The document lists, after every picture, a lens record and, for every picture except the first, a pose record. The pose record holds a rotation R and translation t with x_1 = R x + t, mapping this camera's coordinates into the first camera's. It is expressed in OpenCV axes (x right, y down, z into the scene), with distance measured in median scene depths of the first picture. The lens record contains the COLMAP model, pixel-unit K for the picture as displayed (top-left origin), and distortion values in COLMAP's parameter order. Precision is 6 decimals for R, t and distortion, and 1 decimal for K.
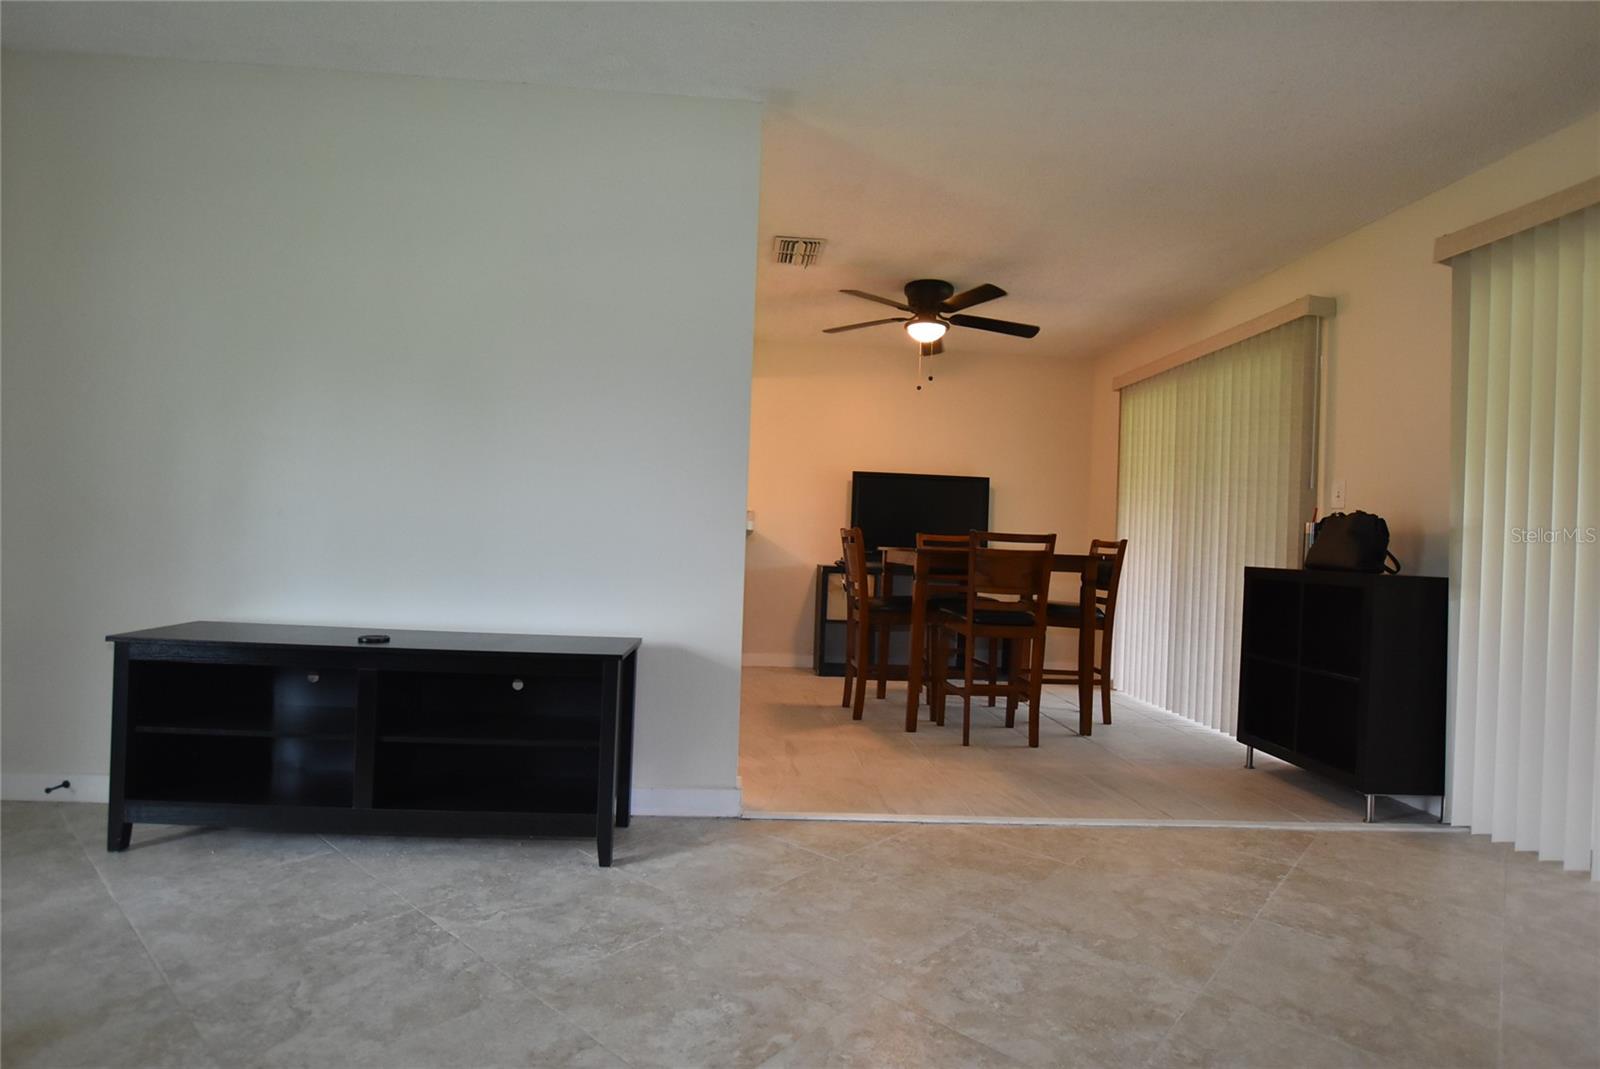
lens RADIAL K [[830.3, 0, 799.8], [0, 830.3, 533.4], [0, 0, 1]] dist [-0.021509, 0.001952]
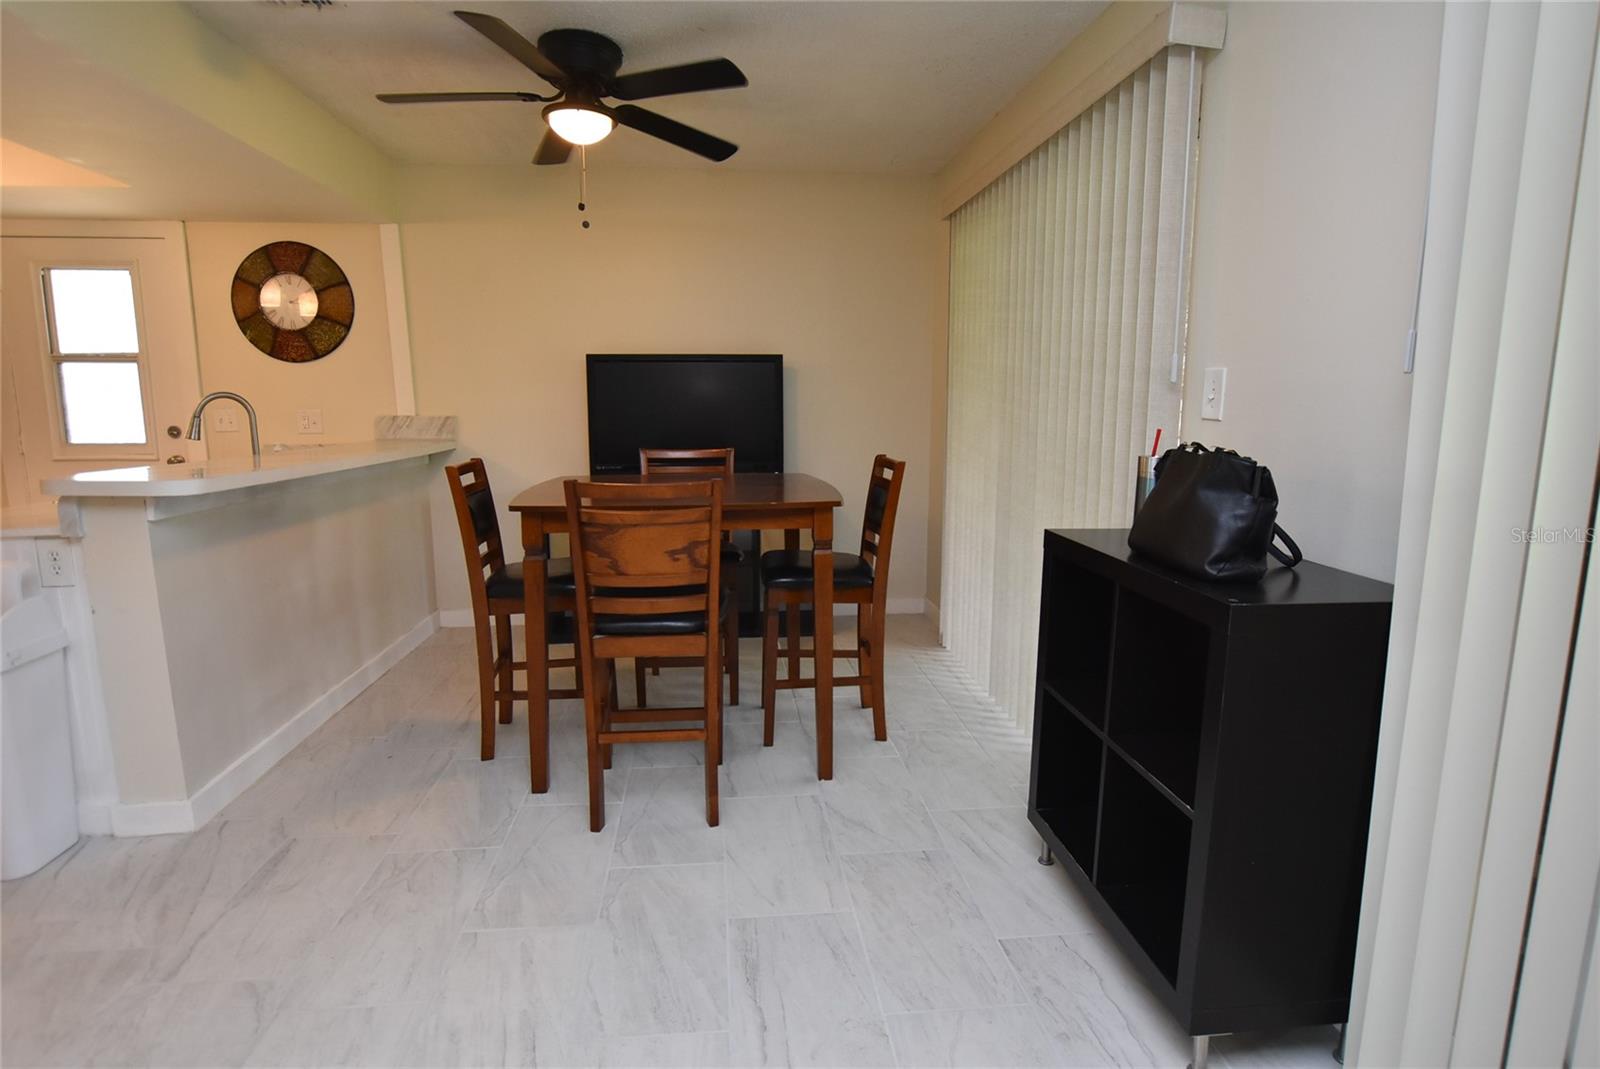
lens RADIAL K [[854.0, 0, 802.5], [0, 854.0, 530.8], [0, 0, 1]] dist [-0.020161, 0.000311]
pose [[0.998822, -0.037397, 0.030916, 0.281935], [0.032053, 0.986884, 0.158218, -0.043734], [-0.036428, -0.157041, 0.986920, 0.345263]]
